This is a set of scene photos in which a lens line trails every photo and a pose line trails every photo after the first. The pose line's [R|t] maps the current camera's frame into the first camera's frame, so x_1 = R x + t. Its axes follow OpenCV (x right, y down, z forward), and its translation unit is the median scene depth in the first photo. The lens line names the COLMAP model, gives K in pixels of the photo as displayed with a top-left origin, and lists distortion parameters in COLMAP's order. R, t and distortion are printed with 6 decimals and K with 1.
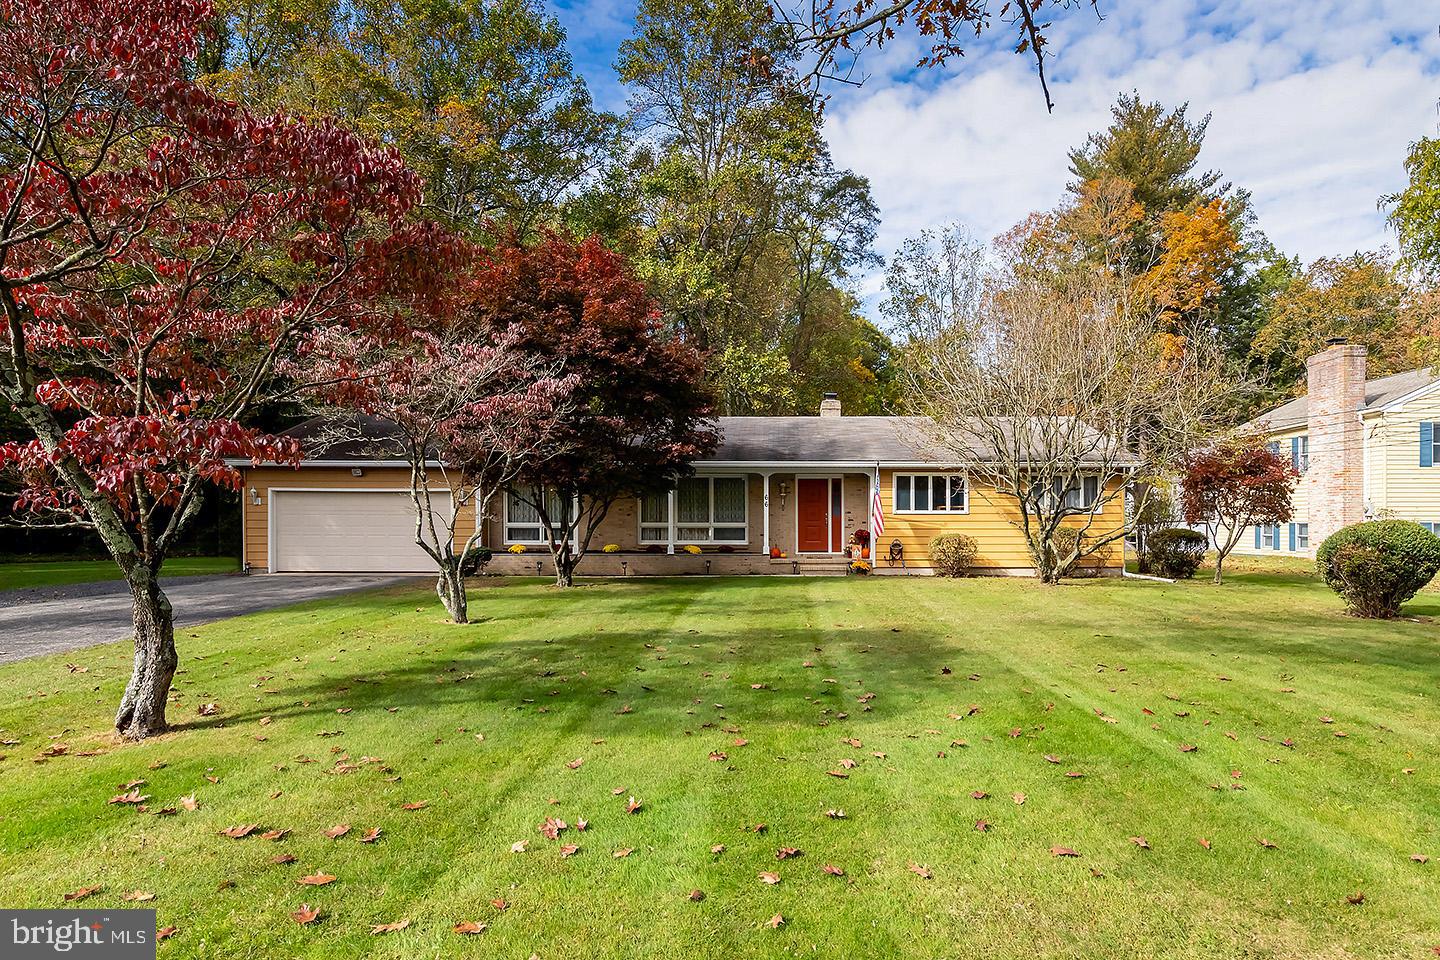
lens RADIAL K [[755.1, 0, 720.0], [0, 755.1, 480.0], [0, 0, 1]] dist [0.011676, 0.000158]
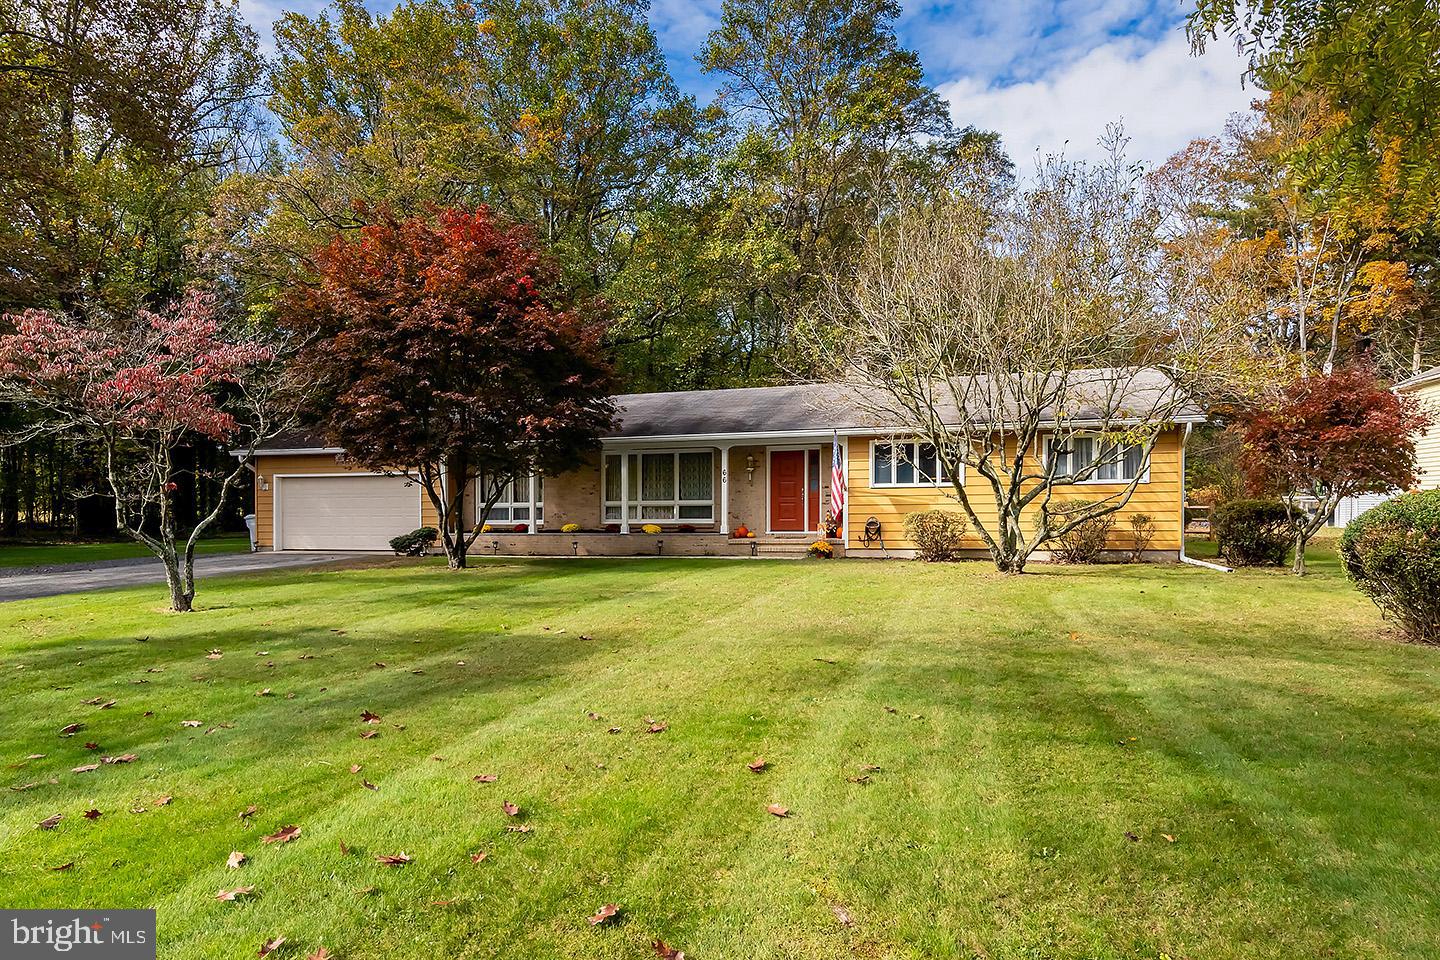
lens RADIAL K [[692.7, 0, 720.2], [0, 692.7, 473.2], [0, 0, 1]] dist [0.008315, 0.000061]
pose [[0.957850, -0.023575, -0.286301, 0.295849], [0.029325, 0.999445, 0.015812, 0.010160], [0.285770, -0.023541, 0.958009, 0.181336]]
